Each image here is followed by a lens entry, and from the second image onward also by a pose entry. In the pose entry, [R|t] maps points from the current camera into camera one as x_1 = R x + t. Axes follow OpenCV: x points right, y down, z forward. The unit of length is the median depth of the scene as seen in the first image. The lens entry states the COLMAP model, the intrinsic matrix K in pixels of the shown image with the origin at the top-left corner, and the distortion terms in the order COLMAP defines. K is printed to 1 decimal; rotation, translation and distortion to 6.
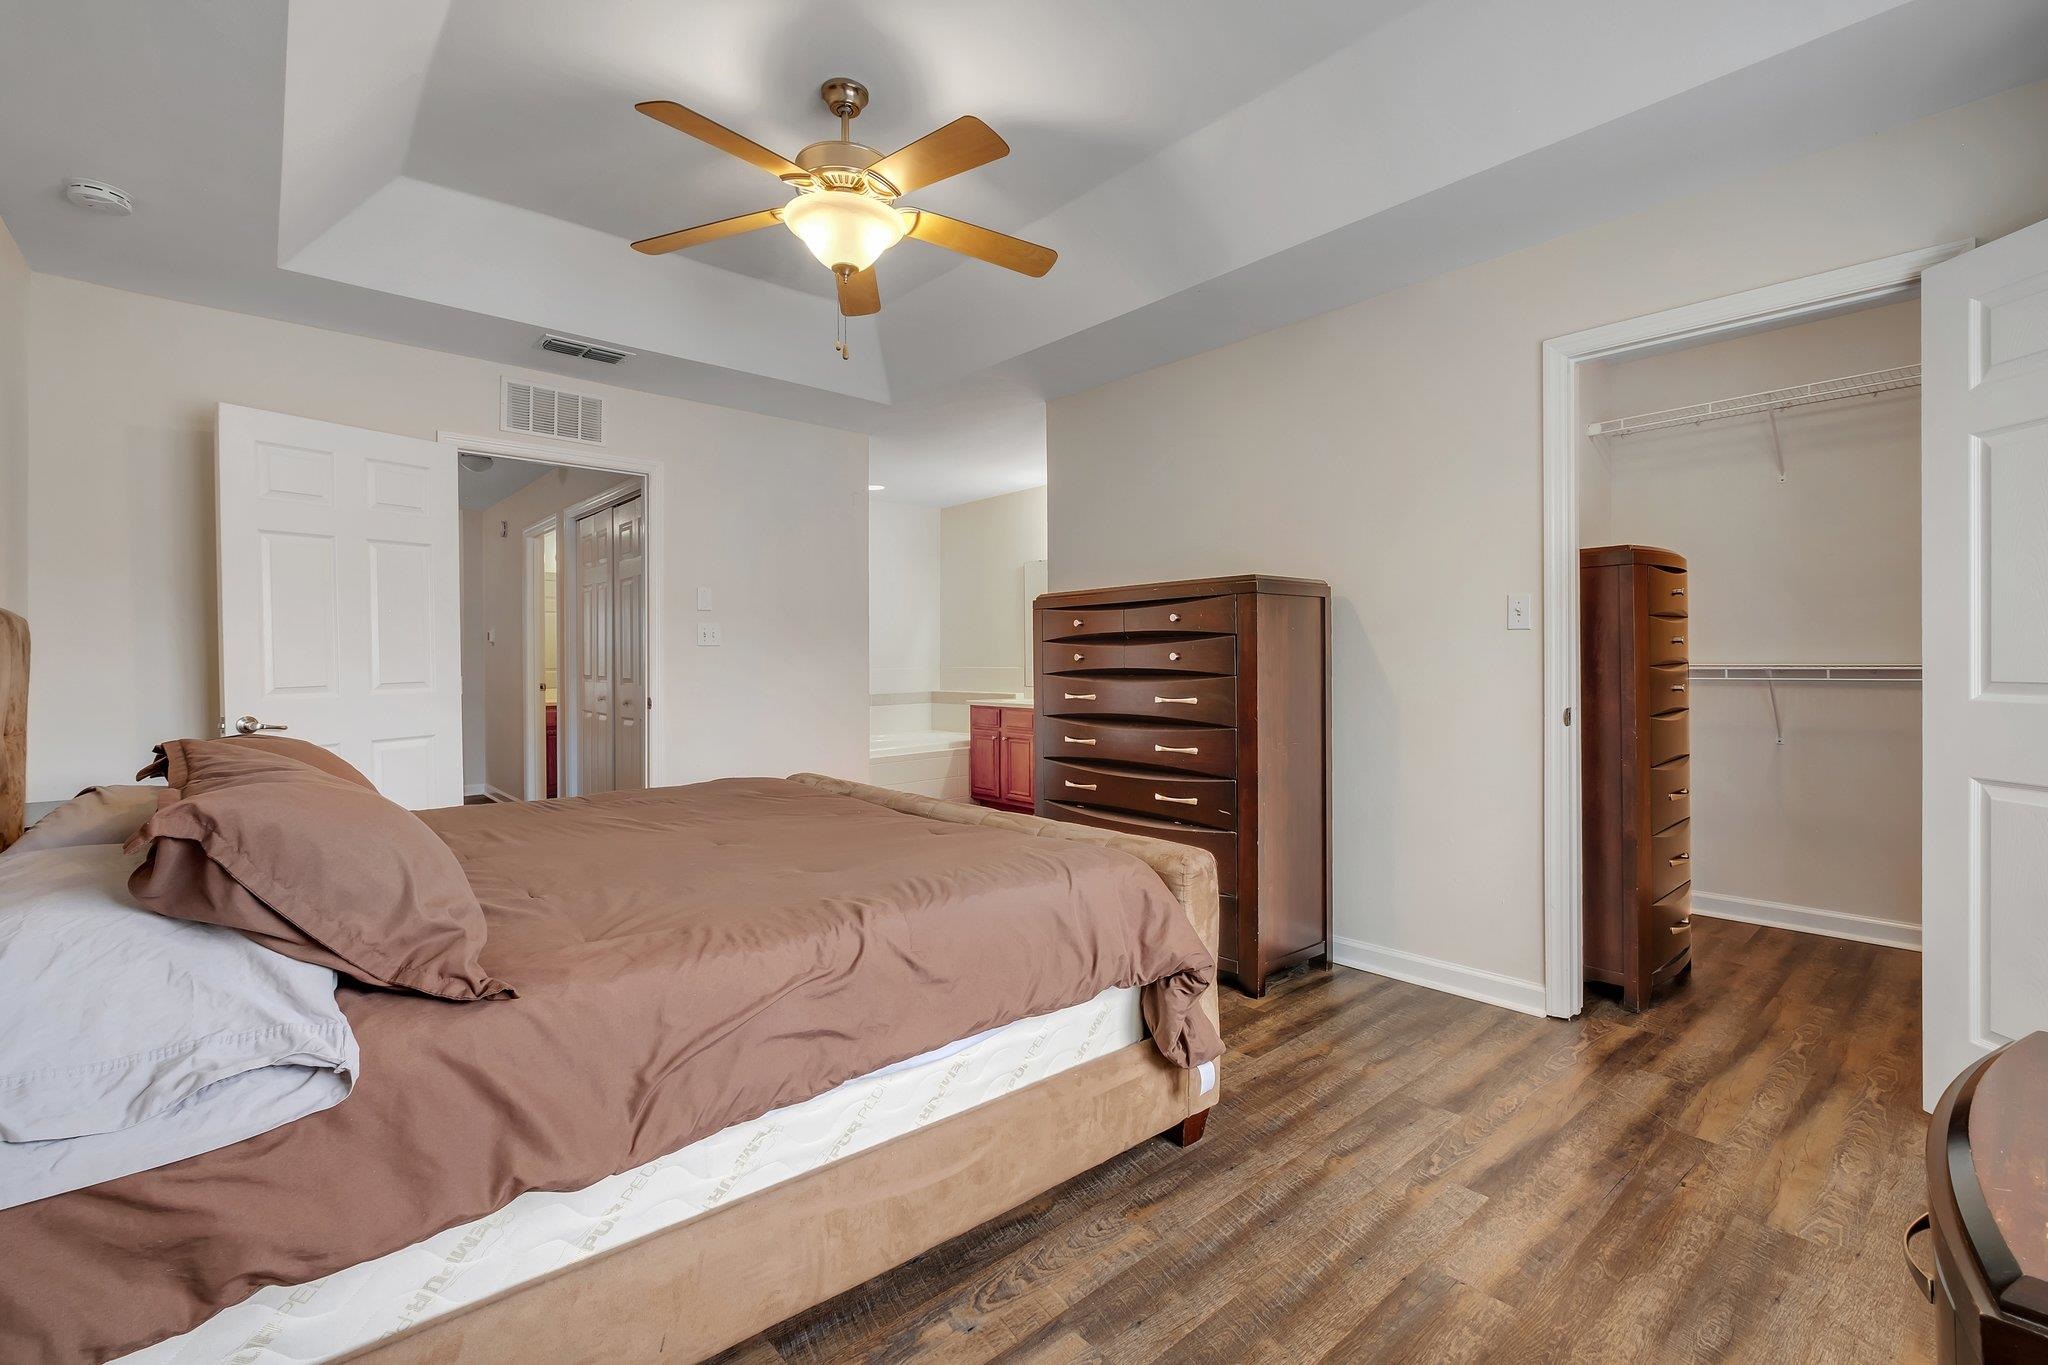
lens RADIAL K [[906.4, 0, 1018.3], [0, 906.4, 664.1], [0, 0, 1]] dist [-0.004116, -0.000574]
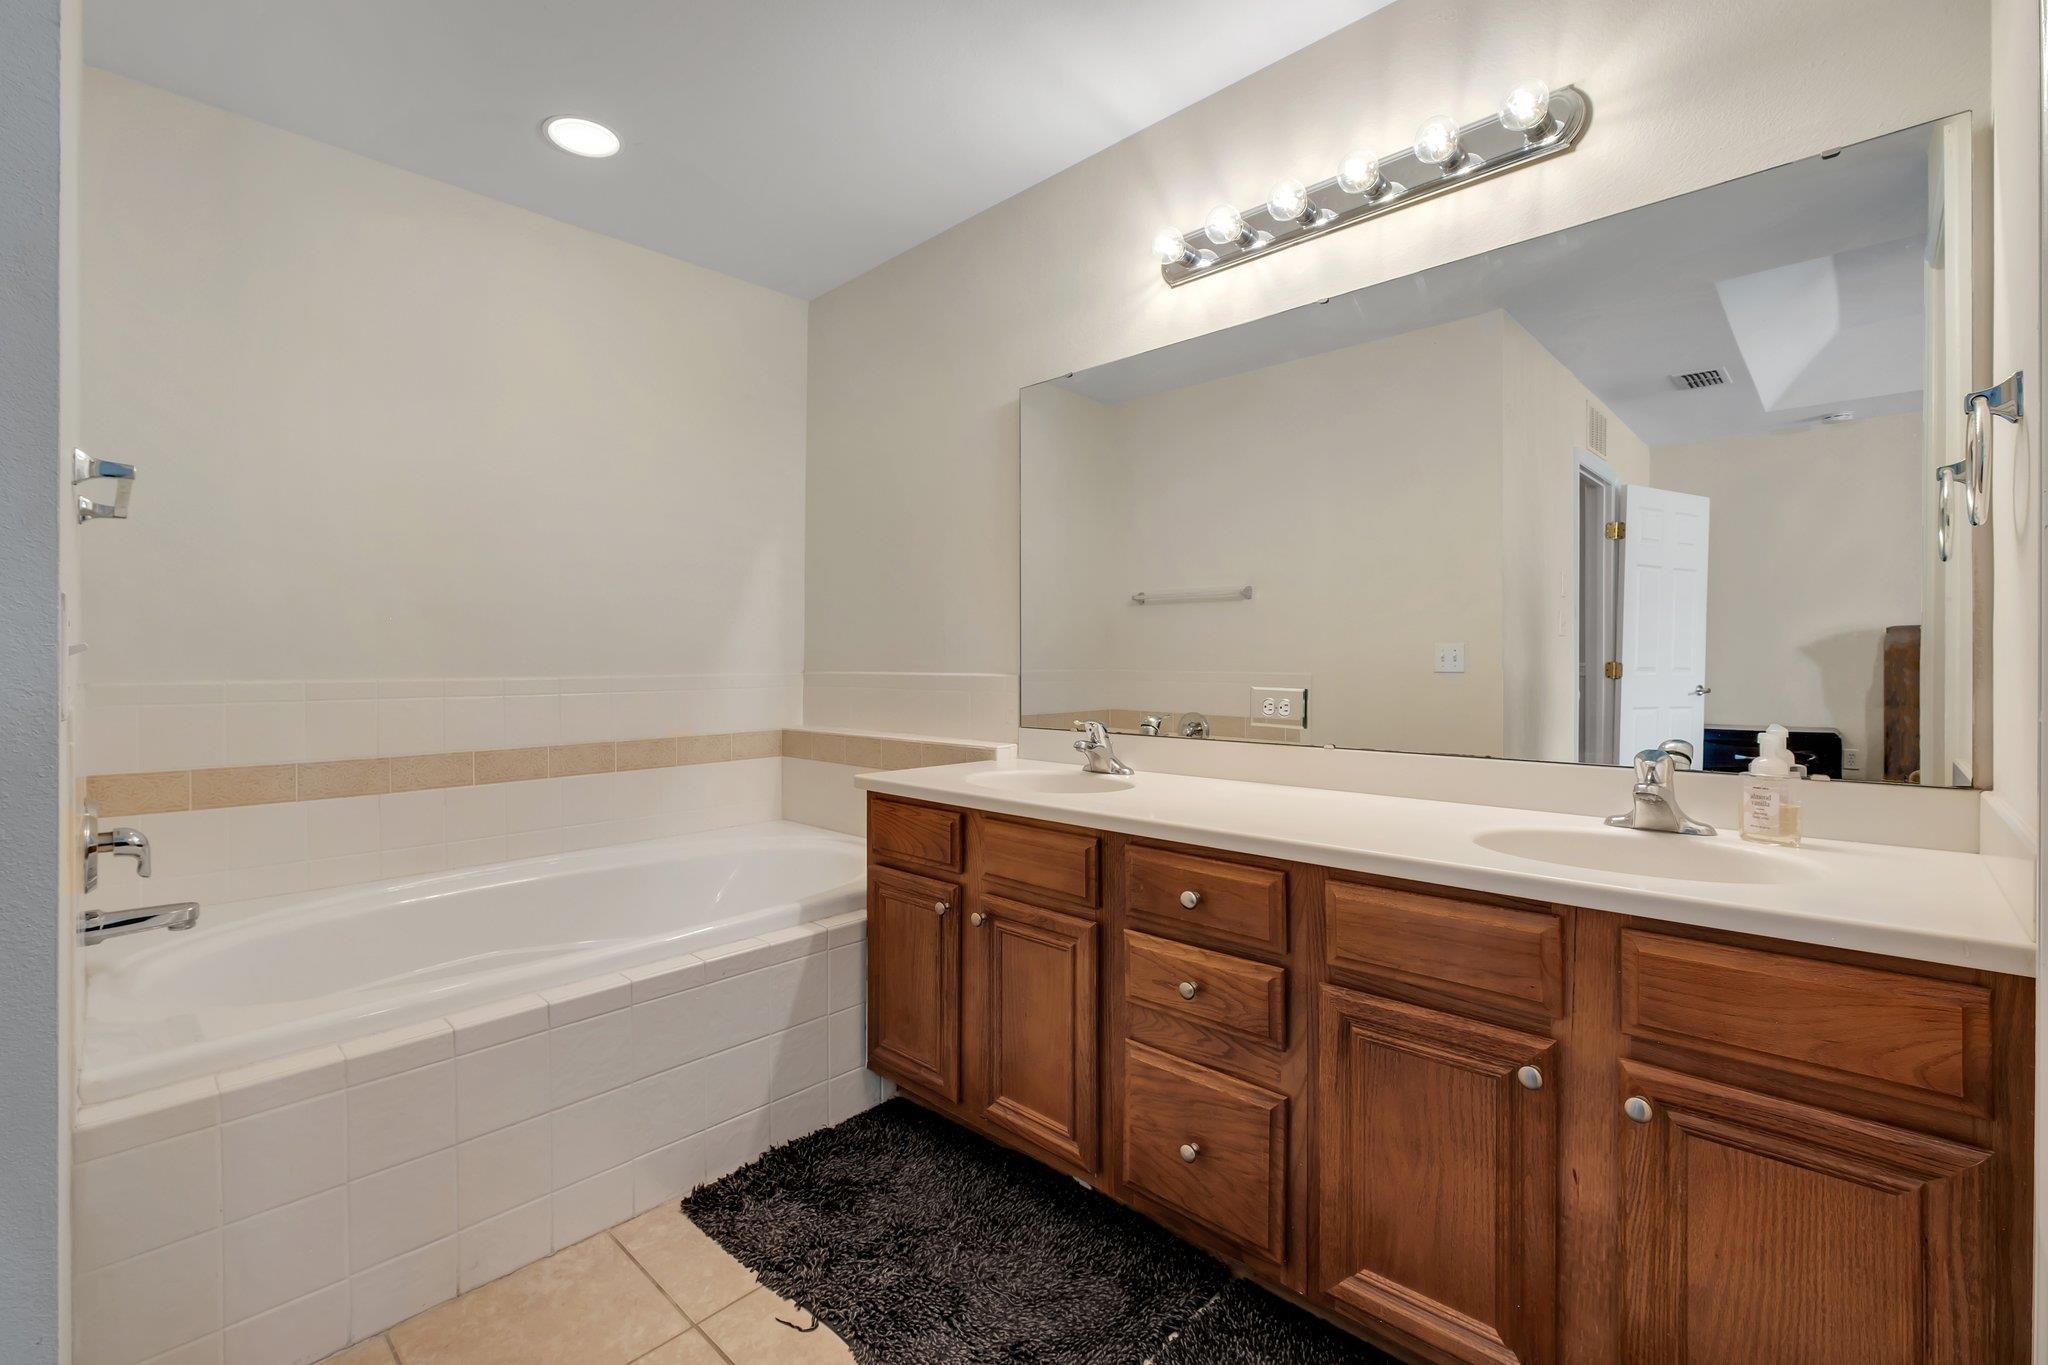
lens RADIAL K [[893.1, 0, 1021.2], [0, 893.1, 657.4], [0, 0, 1]] dist [-0.003462, -0.000761]
pose [[0.994998, 0.003401, 0.099838, -0.029510], [-0.002614, 0.999964, -0.008015, -0.001629], [-0.099861, 0.007714, 0.994971, 0.667714]]
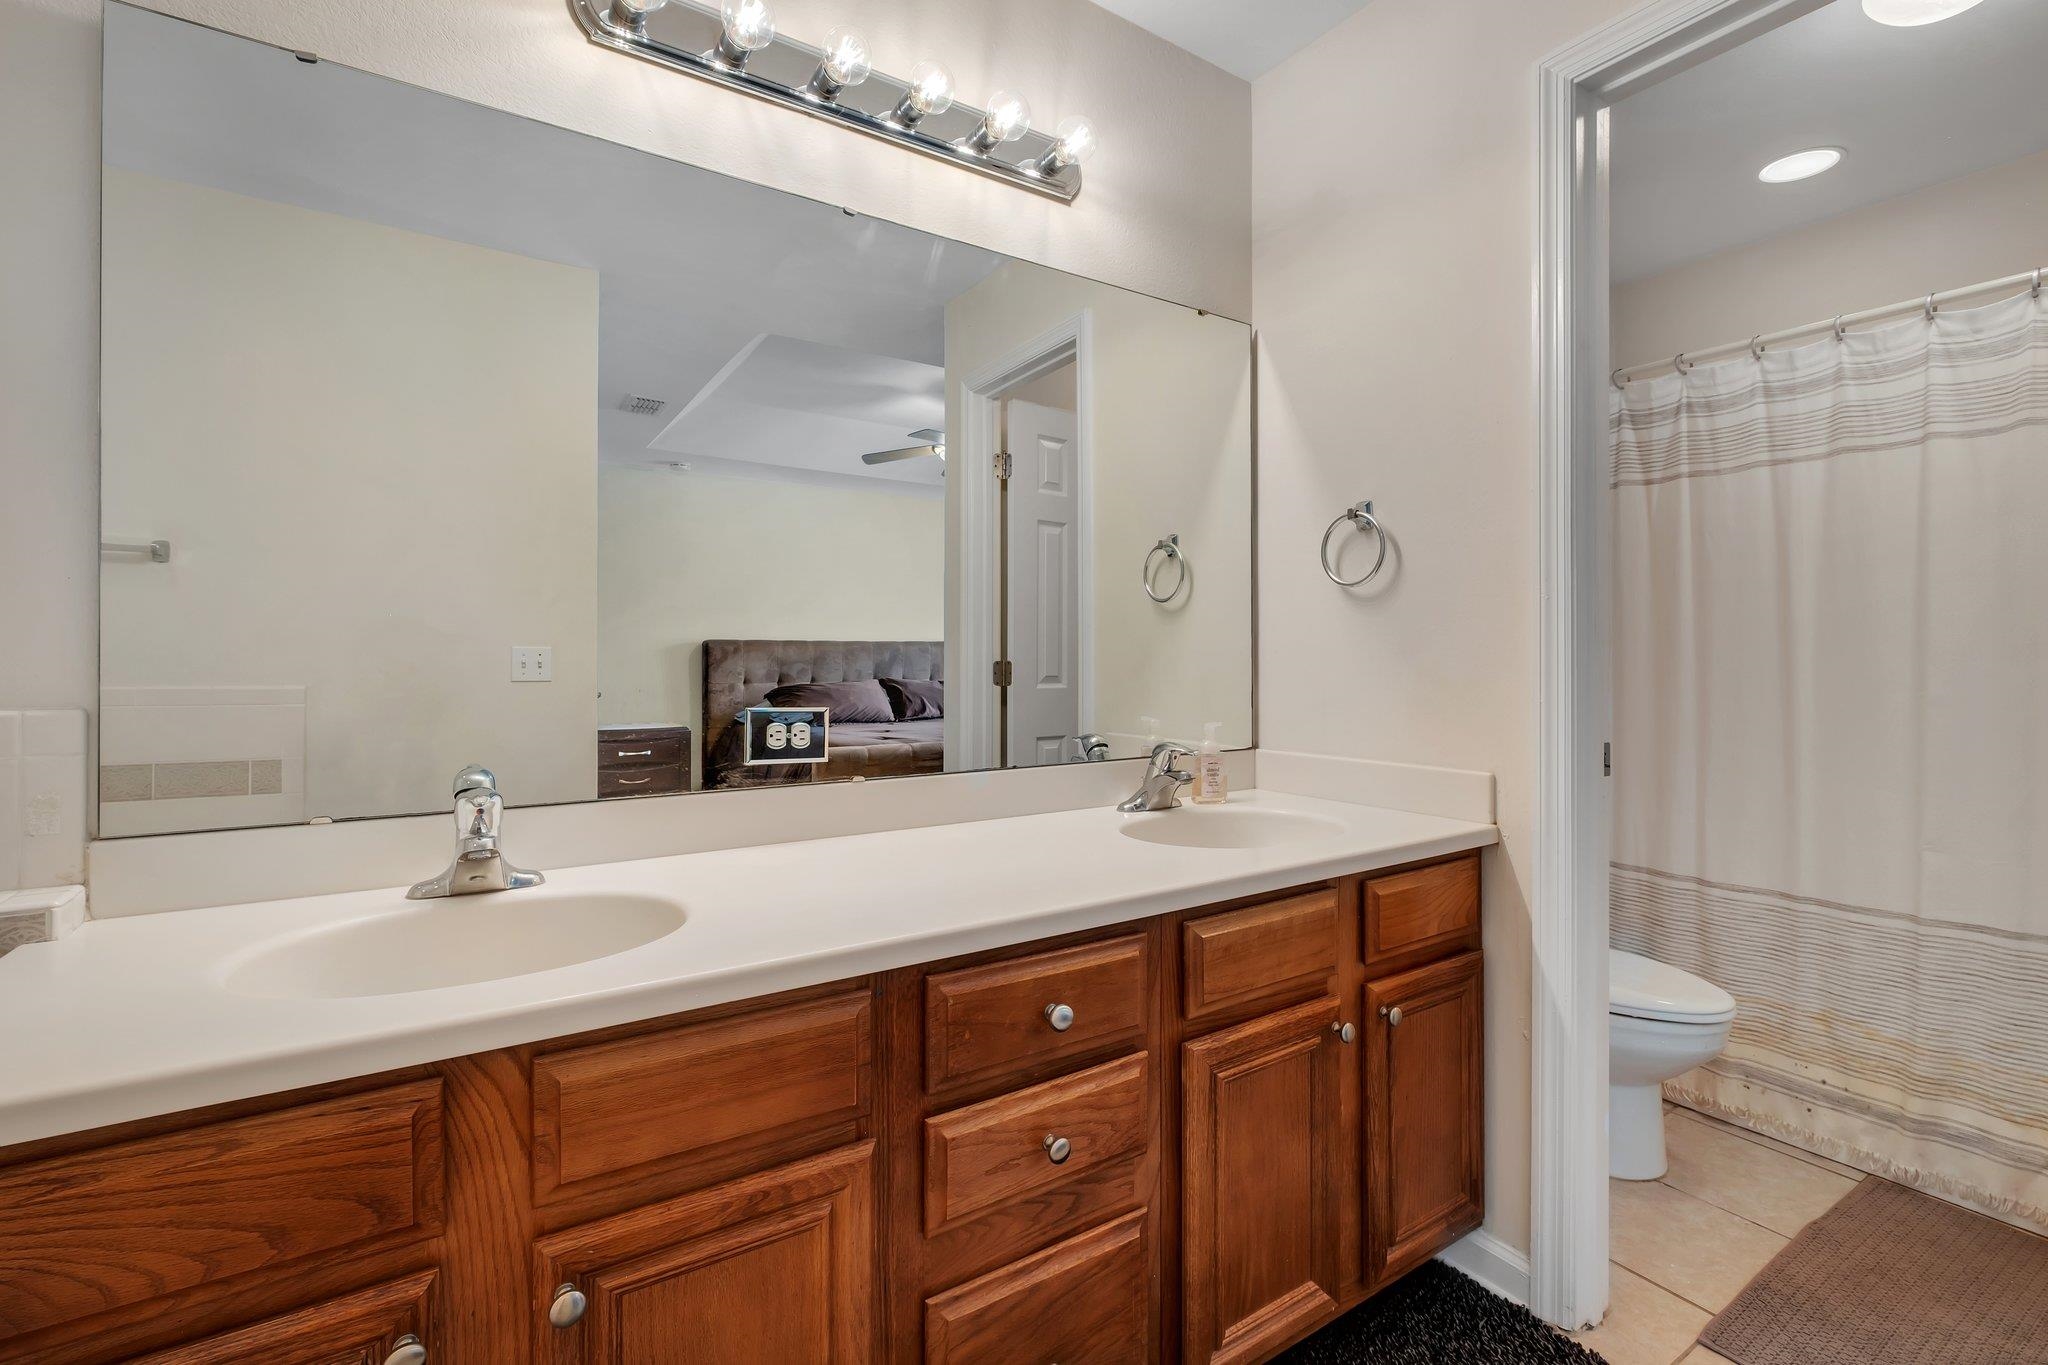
lens RADIAL K [[893.1, 0, 1021.2], [0, 893.1, 657.4], [0, 0, 1]] dist [-0.003462, -0.000761]
pose [[0.133948, 0.010338, 0.990935, -0.120865], [0.004538, 0.999929, -0.011046, -0.003561], [-0.990978, 0.005977, 0.133891, 0.873640]]
